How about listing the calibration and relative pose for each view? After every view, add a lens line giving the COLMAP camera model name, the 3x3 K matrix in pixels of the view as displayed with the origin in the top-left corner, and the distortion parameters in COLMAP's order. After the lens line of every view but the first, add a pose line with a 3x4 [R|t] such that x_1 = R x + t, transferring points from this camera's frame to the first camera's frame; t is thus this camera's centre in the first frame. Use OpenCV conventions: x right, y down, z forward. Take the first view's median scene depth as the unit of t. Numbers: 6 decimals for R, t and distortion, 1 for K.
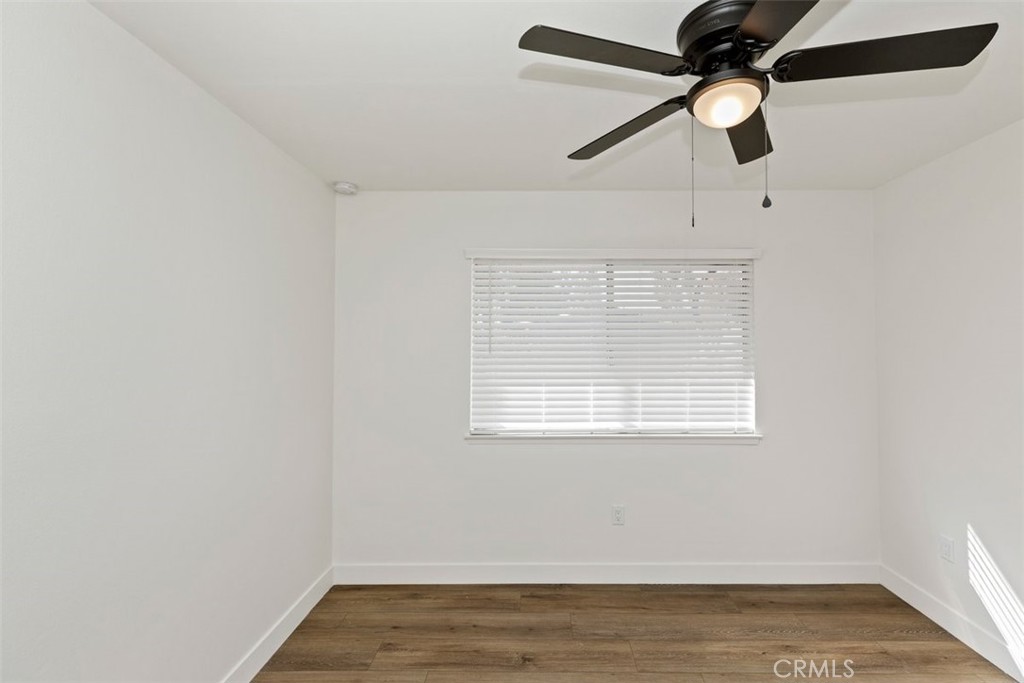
lens RADIAL K [[464.6, 0, 512.0], [0, 464.6, 341.5], [0, 0, 1]] dist [0.001978, -0.000045]
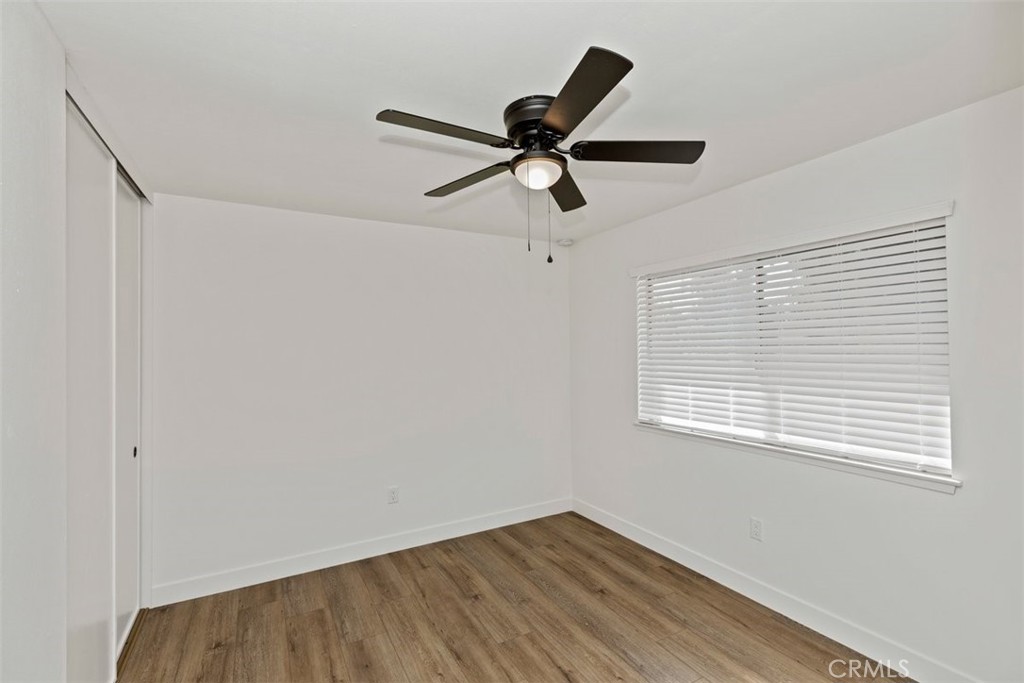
lens RADIAL K [[464.6, 0, 512.0], [0, 464.6, 341.5], [0, 0, 1]] dist [0.001978, -0.000045]
pose [[0.482863, -0.019888, -0.875470, 0.819037], [0.033557, 0.999428, -0.004196, -0.017082], [0.875053, -0.027352, 0.483254, 0.126778]]
